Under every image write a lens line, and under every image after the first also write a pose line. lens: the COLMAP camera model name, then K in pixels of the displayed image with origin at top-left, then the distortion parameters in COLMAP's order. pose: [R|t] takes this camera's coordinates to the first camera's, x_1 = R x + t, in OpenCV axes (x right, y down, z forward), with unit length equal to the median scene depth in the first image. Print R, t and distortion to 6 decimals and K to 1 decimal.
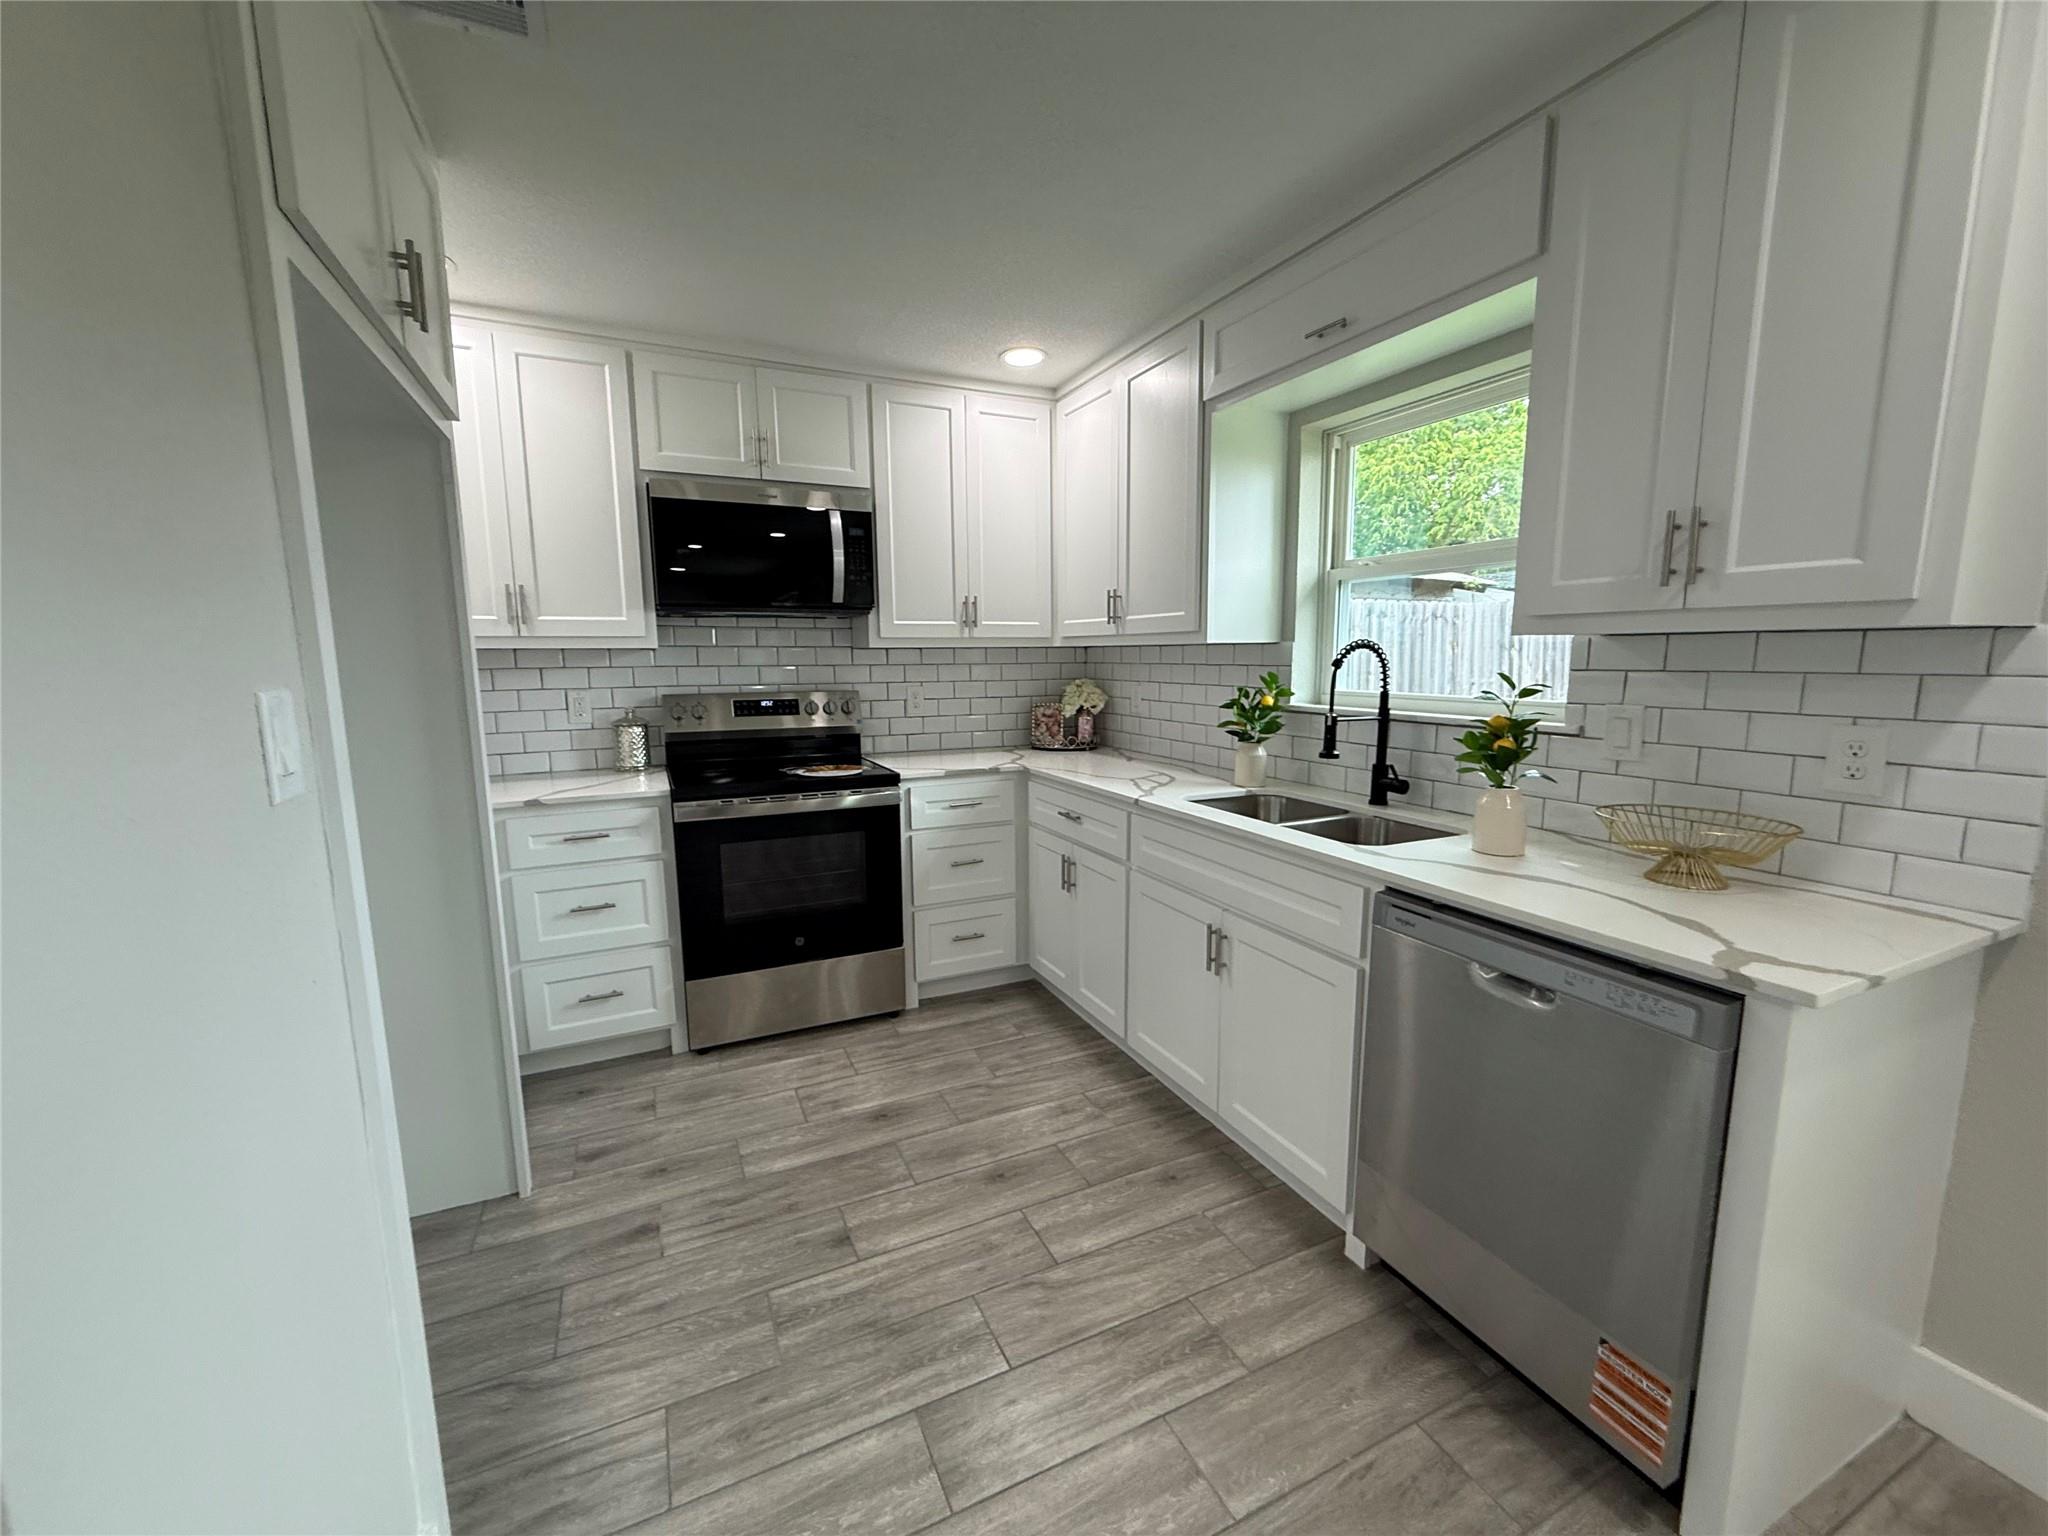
lens RADIAL K [[817.0, 0, 1019.1], [0, 817.0, 770.0], [0, 0, 1]] dist [-0.001053, -0.000621]
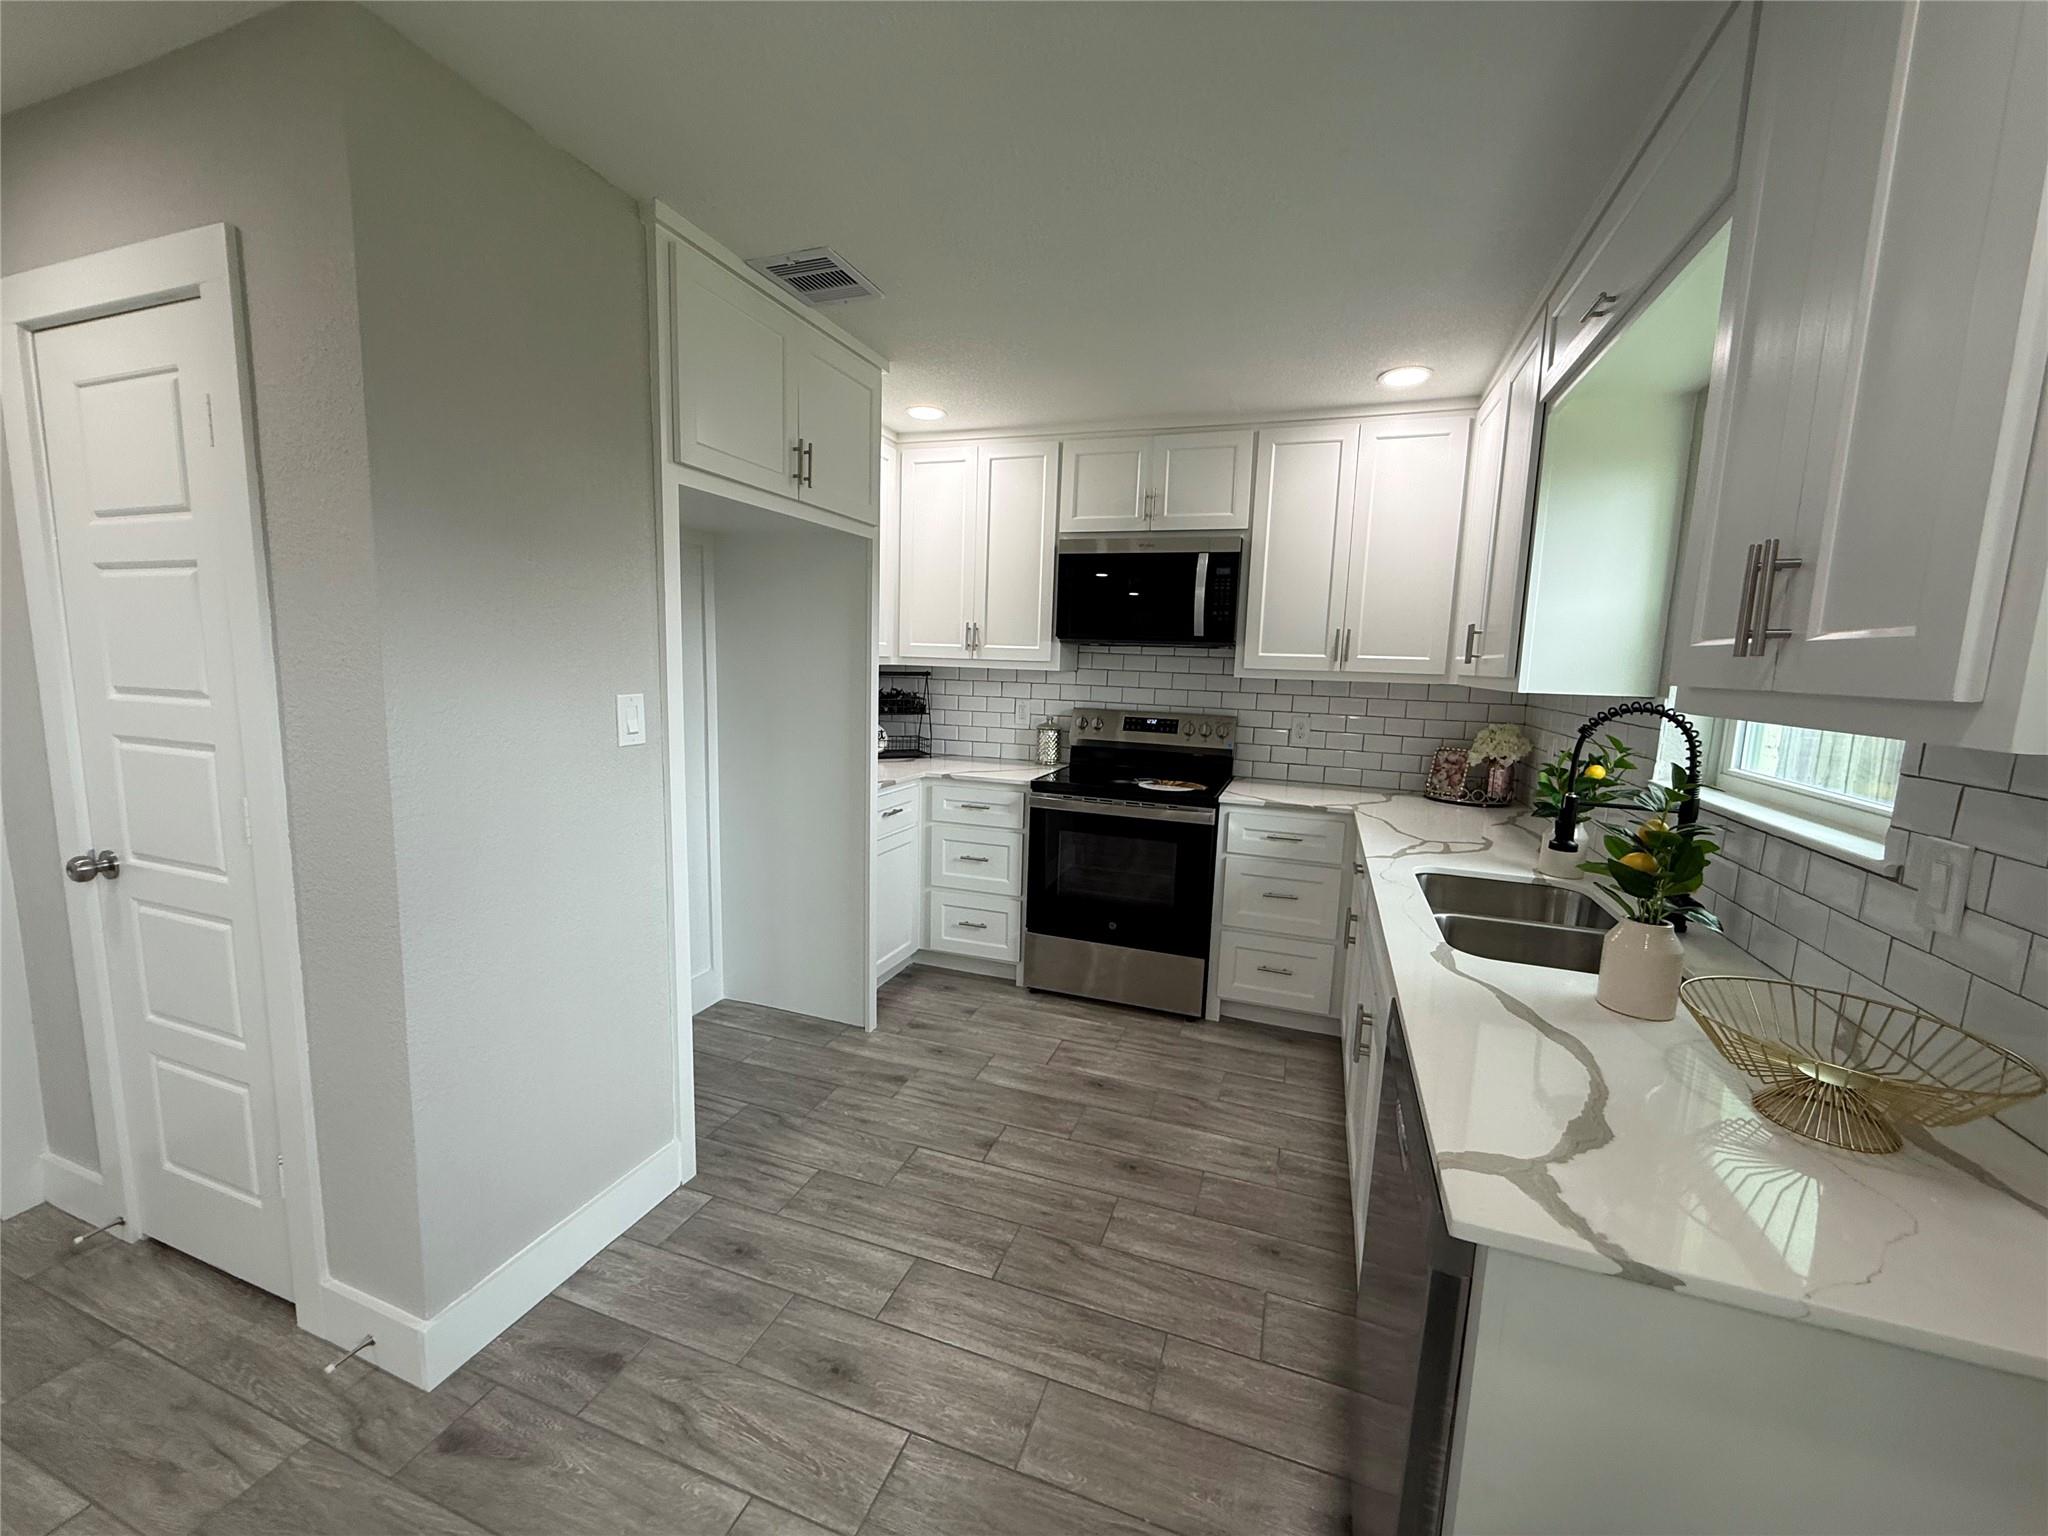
lens RADIAL K [[816.7, 0, 1020.4], [0, 816.7, 769.1], [0, 0, 1]] dist [-0.000099, -0.000100]
pose [[0.708481, 0.124352, -0.694688, 0.425934], [-0.135618, 0.989997, 0.038903, -0.040016], [0.692577, 0.066650, 0.718258, 0.056961]]
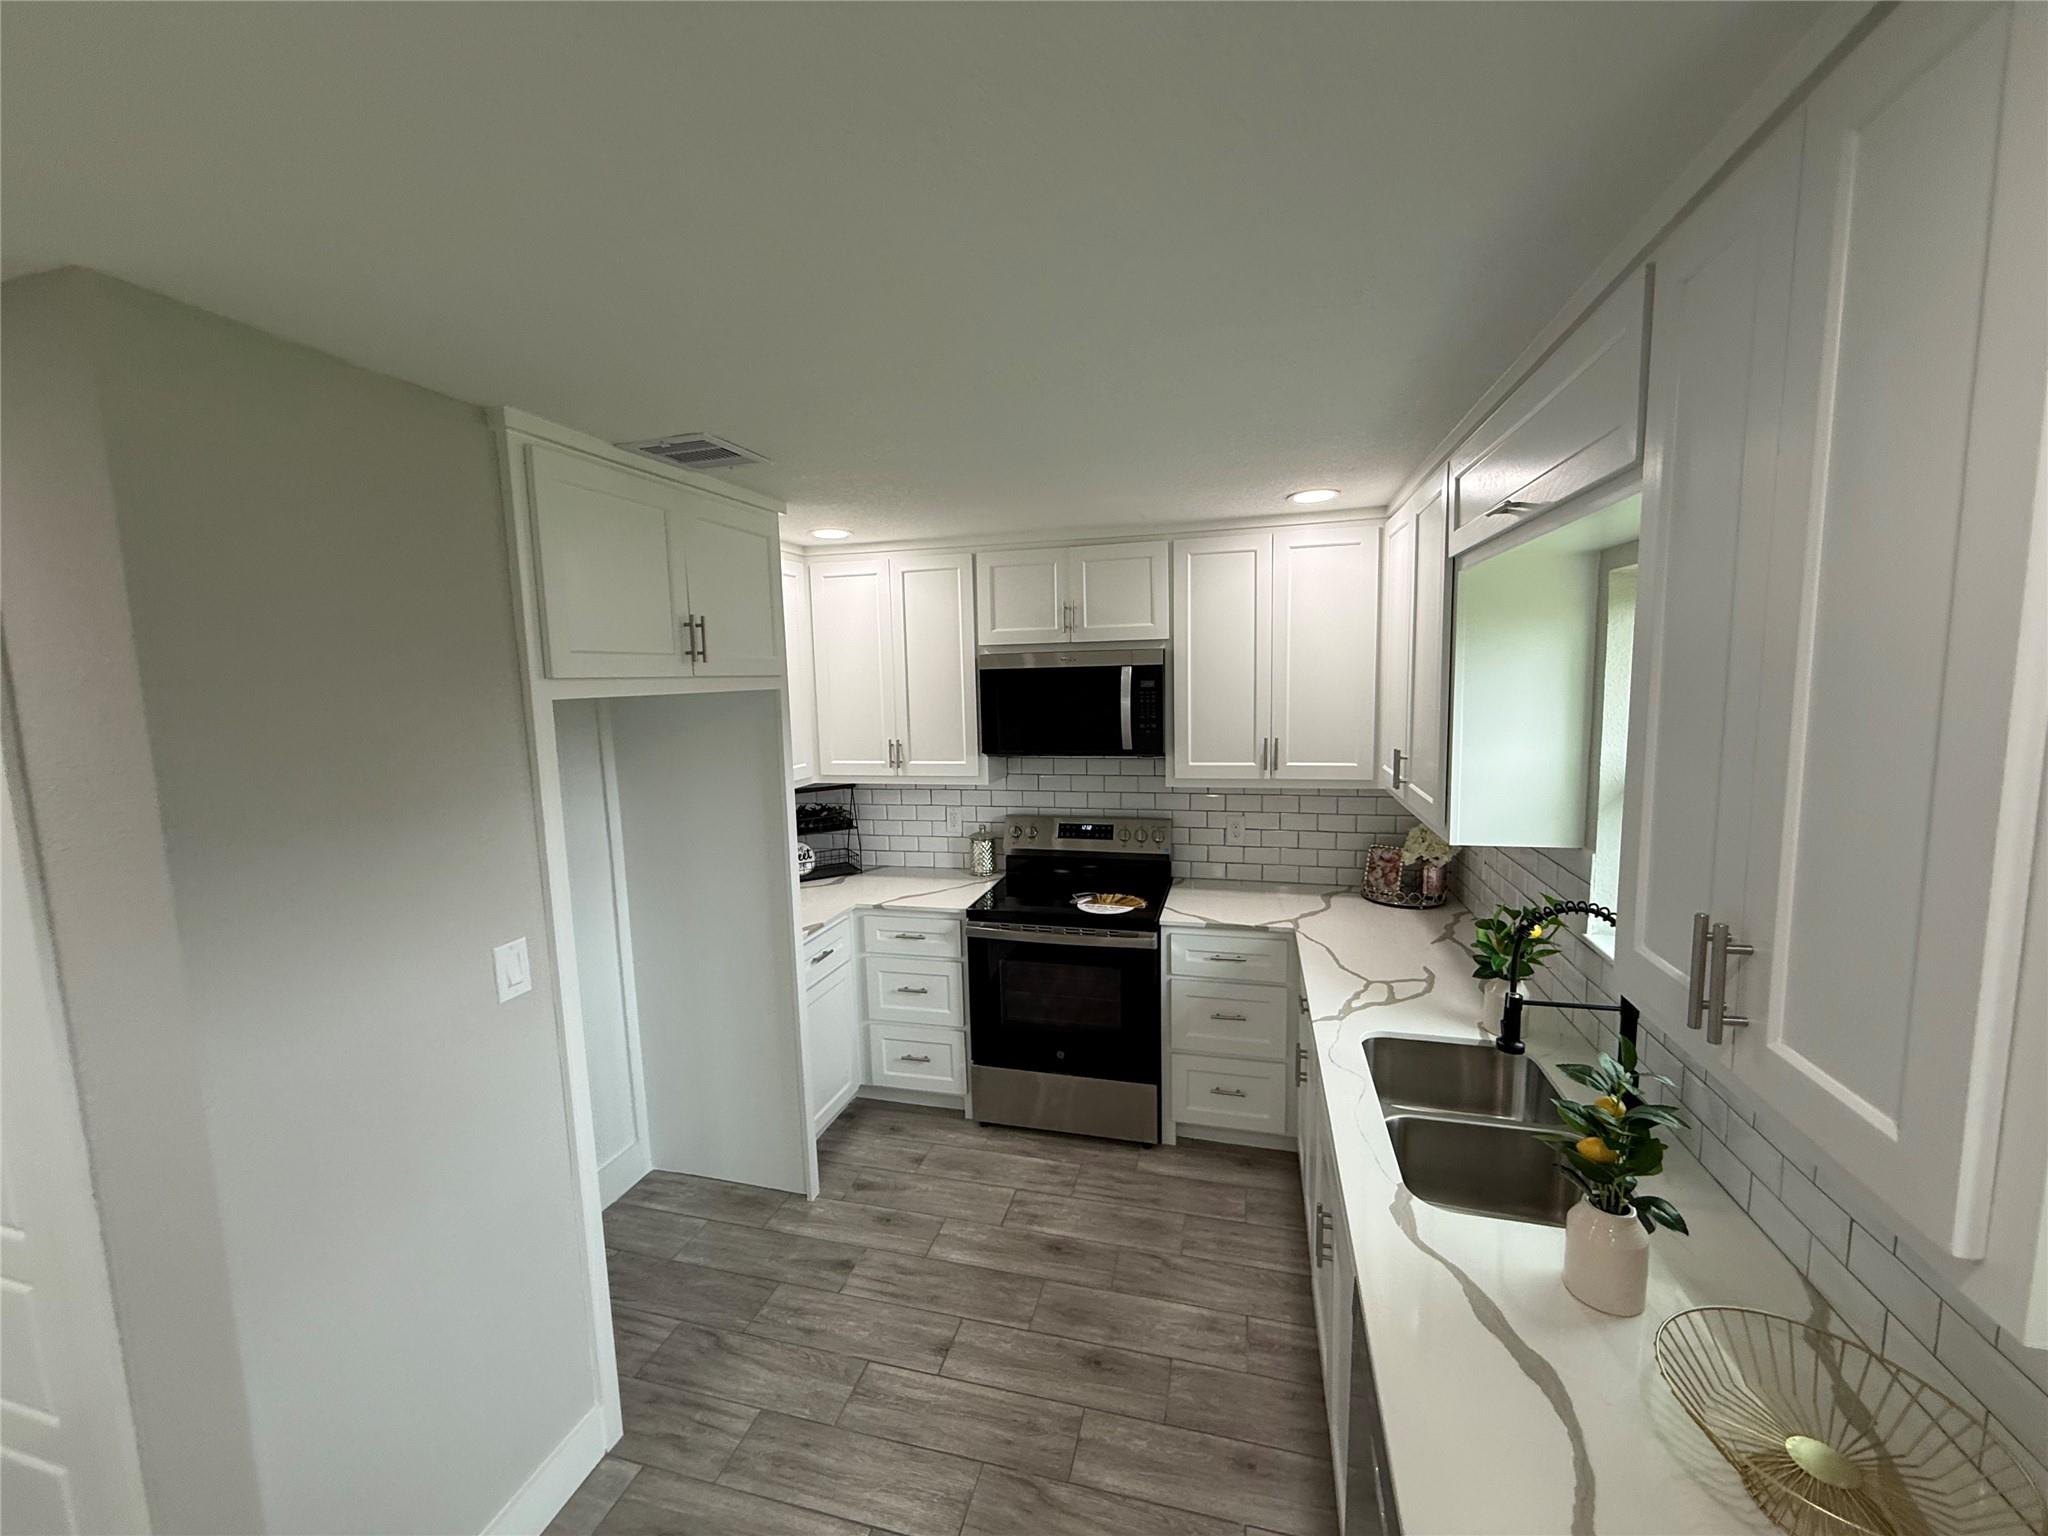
lens RADIAL K [[817.0, 0, 1019.1], [0, 817.0, 770.0], [0, 0, 1]] dist [-0.001053, -0.000621]
pose [[0.761968, 0.063333, -0.644510, 0.394182], [-0.069943, 0.997433, 0.015323, -0.198358], [0.643826, 0.033404, 0.764442, 0.089656]]
